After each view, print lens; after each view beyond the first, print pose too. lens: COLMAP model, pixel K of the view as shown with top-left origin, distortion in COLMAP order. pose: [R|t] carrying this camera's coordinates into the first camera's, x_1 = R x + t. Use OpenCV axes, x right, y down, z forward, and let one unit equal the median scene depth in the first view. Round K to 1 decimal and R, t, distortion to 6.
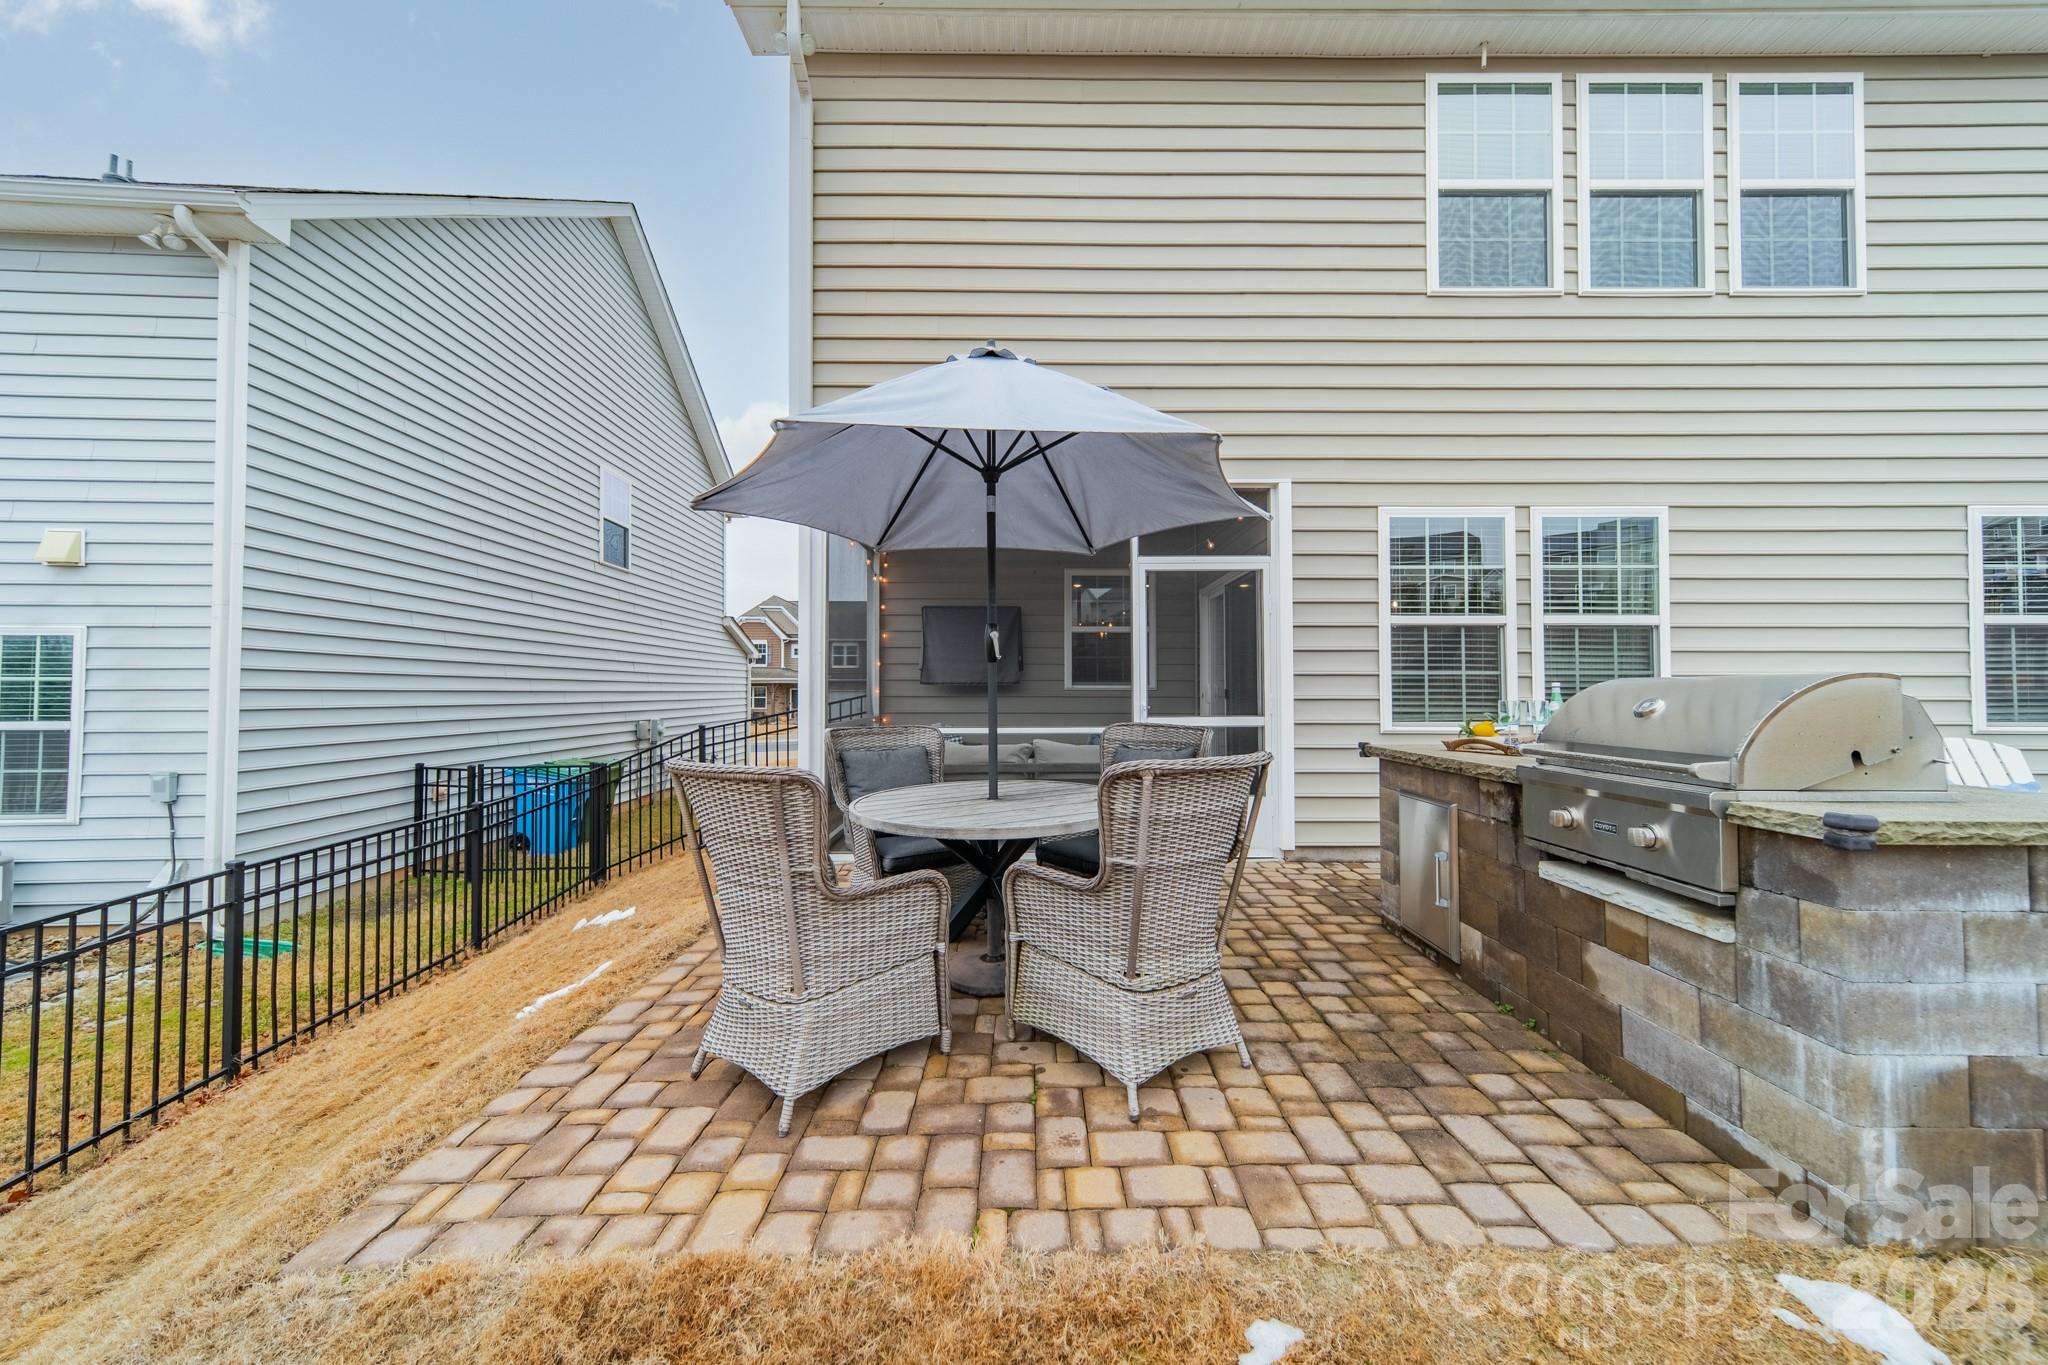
lens RADIAL K [[724.5, 0, 1029.4], [0, 724.5, 671.8], [0, 0, 1]] dist [0.009053, -0.000468]
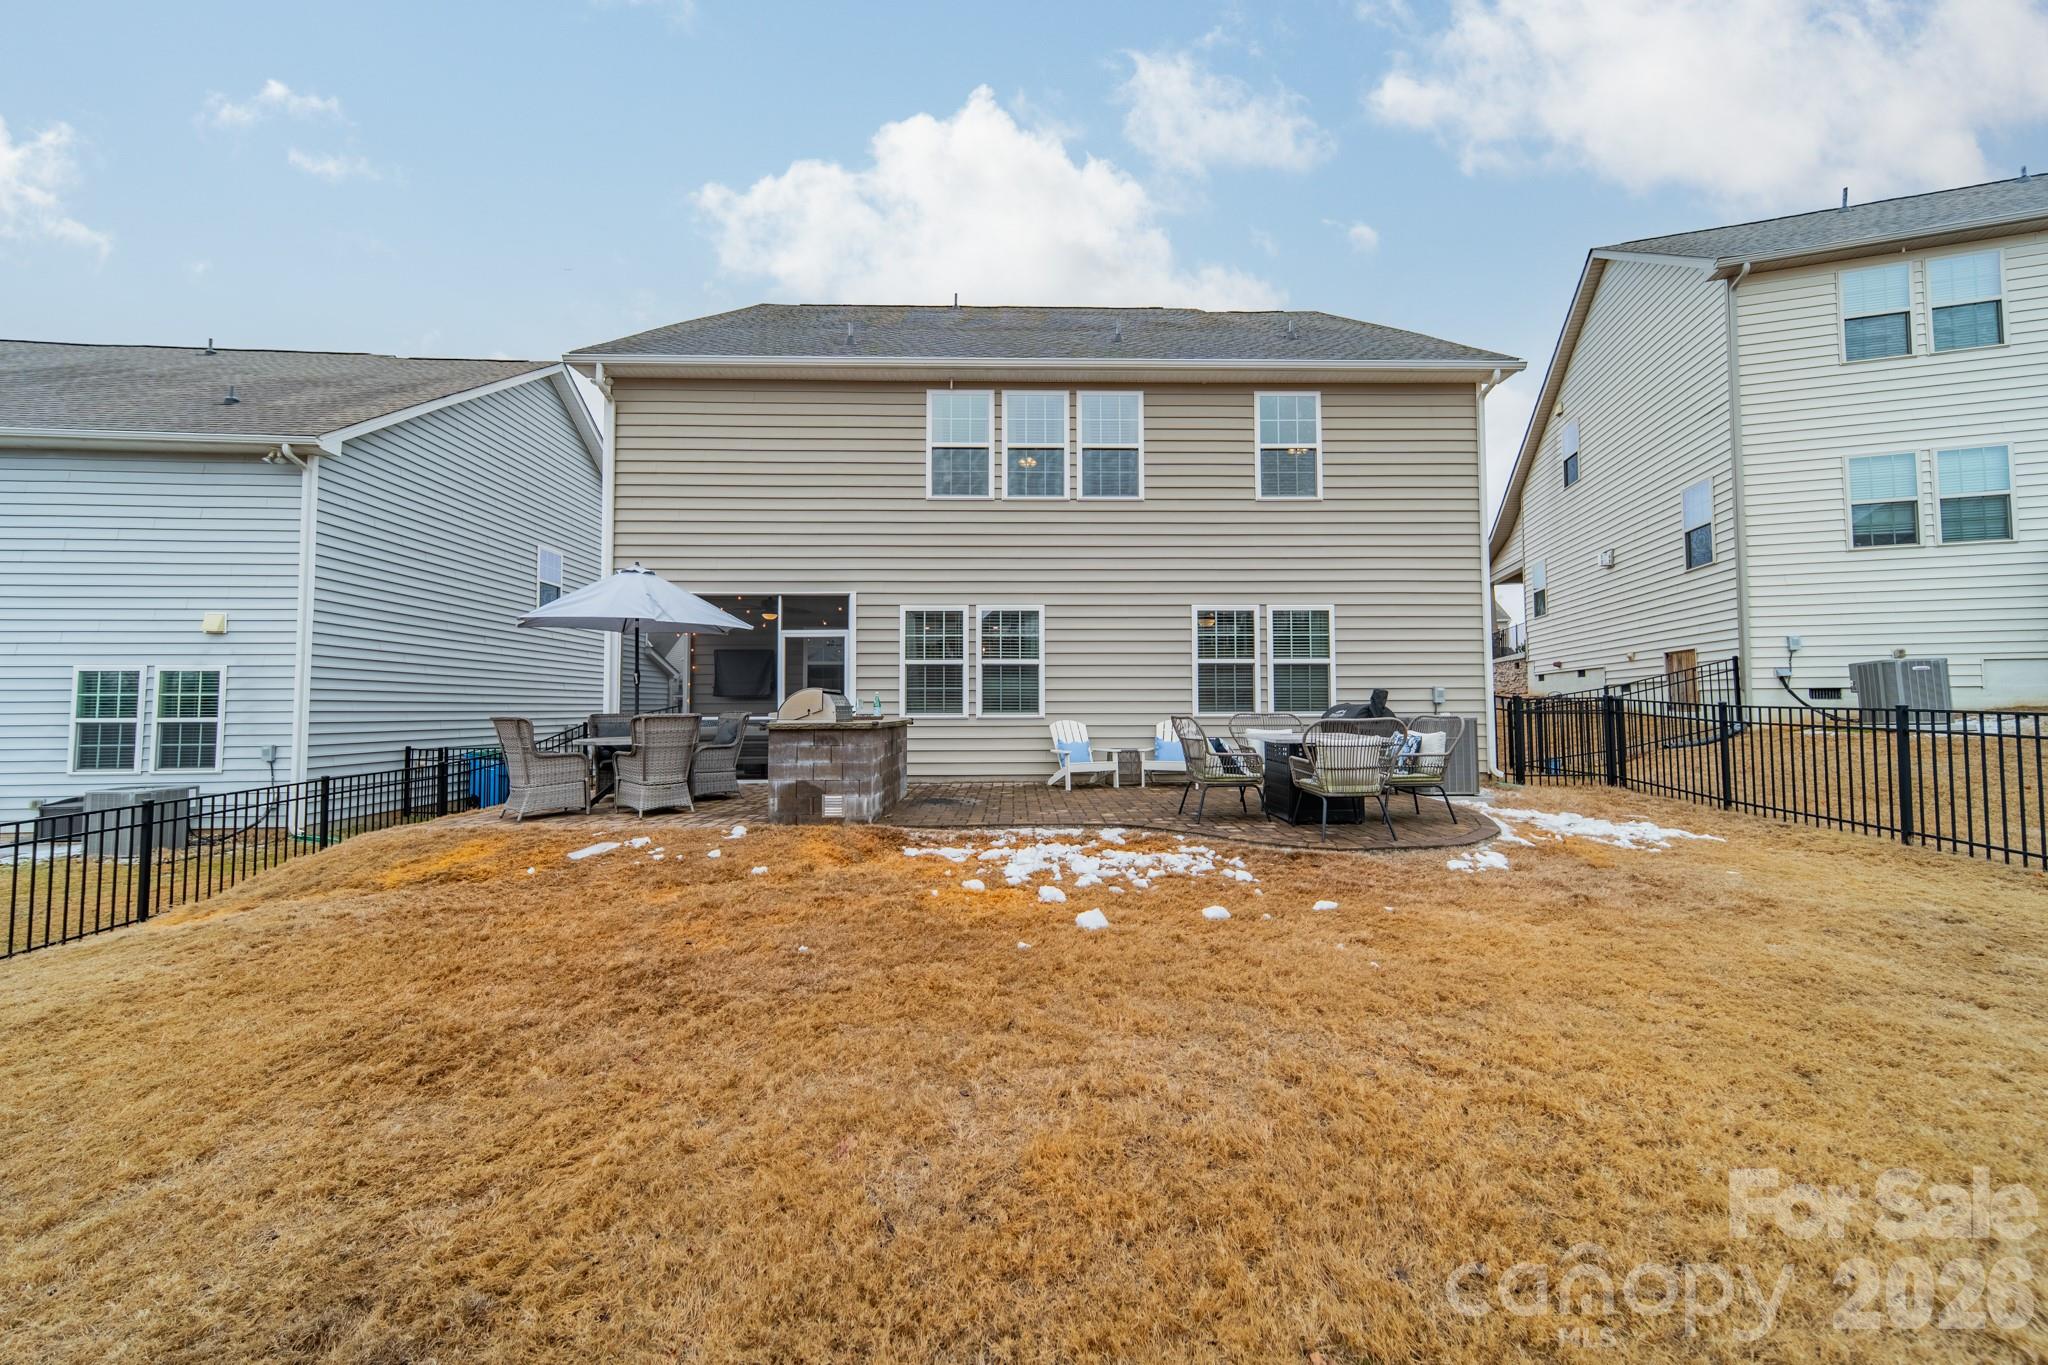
lens RADIAL K [[724.3, 0, 1030.2], [0, 724.3, 675.8], [0, 0, 1]] dist [0.009070, -0.000053]
pose [[0.999903, -0.003205, 0.013550, 1.390748], [0.003454, 0.999825, -0.018406, 0.006929], [-0.013489, 0.018451, 0.999739, -1.702177]]
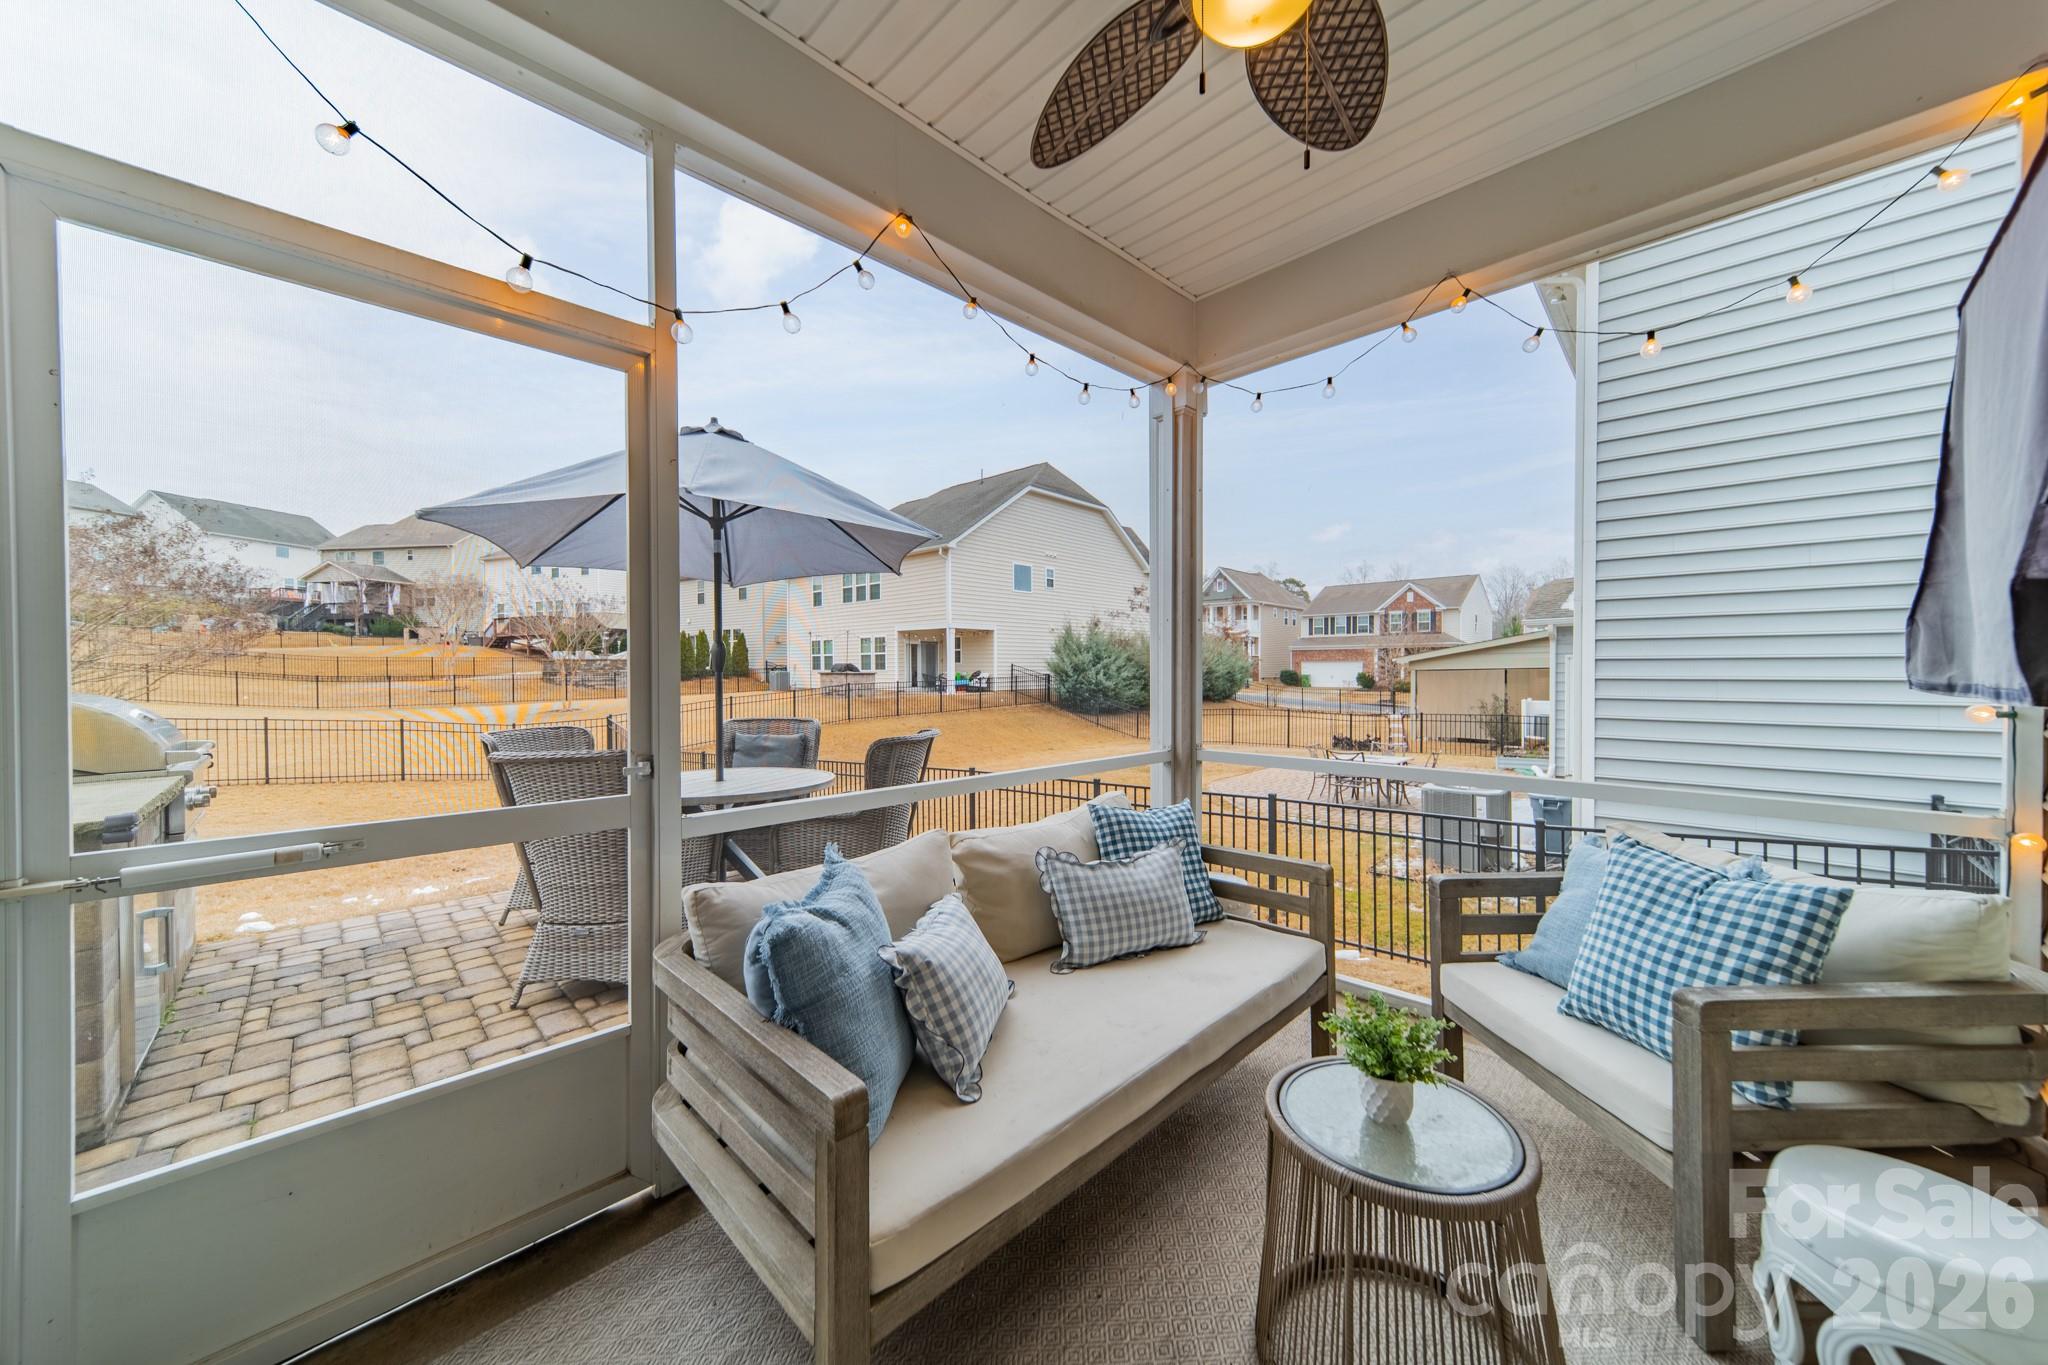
lens RADIAL K [[724.3, 0, 1030.2], [0, 724.3, 675.8], [0, 0, 1]] dist [0.009070, -0.000053]
pose [[-0.717750, 0.010498, -0.696222, 0.463873], [0.024397, 0.999652, -0.010078, 0.020483], [0.695874, -0.024220, -0.717756, 2.415108]]
